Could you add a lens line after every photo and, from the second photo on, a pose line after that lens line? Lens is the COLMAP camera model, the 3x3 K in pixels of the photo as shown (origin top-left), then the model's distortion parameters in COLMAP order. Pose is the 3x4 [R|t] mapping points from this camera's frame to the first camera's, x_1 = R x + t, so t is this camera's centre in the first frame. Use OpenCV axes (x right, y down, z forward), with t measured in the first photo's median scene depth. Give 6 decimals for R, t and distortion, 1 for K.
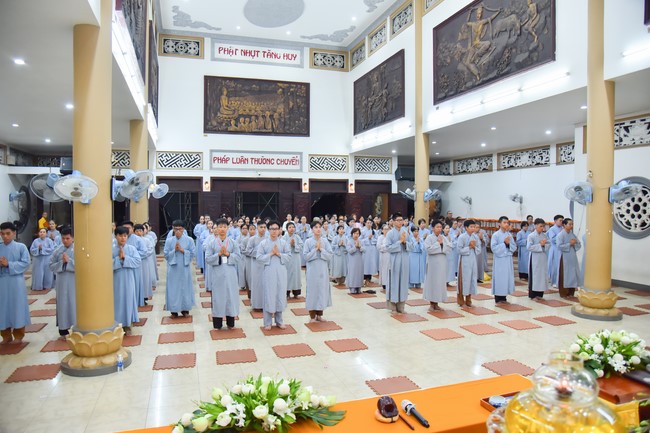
lens RADIAL K [[442.6, 0, 322.8], [0, 442.6, 217.7], [0, 0, 1]] dist [-0.126546, 0.089226]
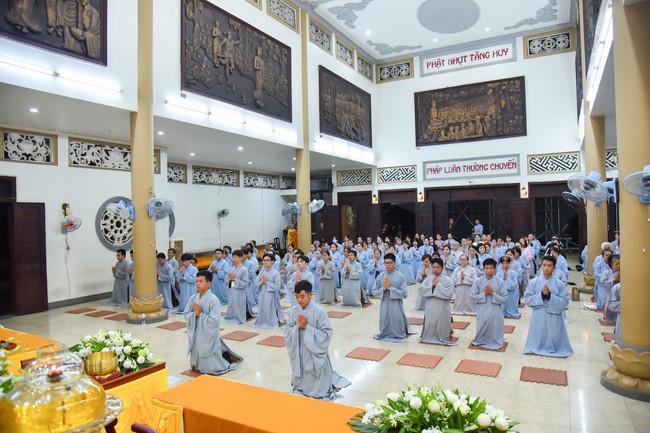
lens RADIAL K [[442.6, 0, 322.8], [0, 442.6, 217.7], [0, 0, 1]] dist [-0.126546, 0.089226]
pose [[0.685418, -0.018984, -0.727902, 0.335481], [0.006945, 0.999785, -0.019535, -0.002414], [0.728117, 0.008335, 0.685402, 0.103358]]
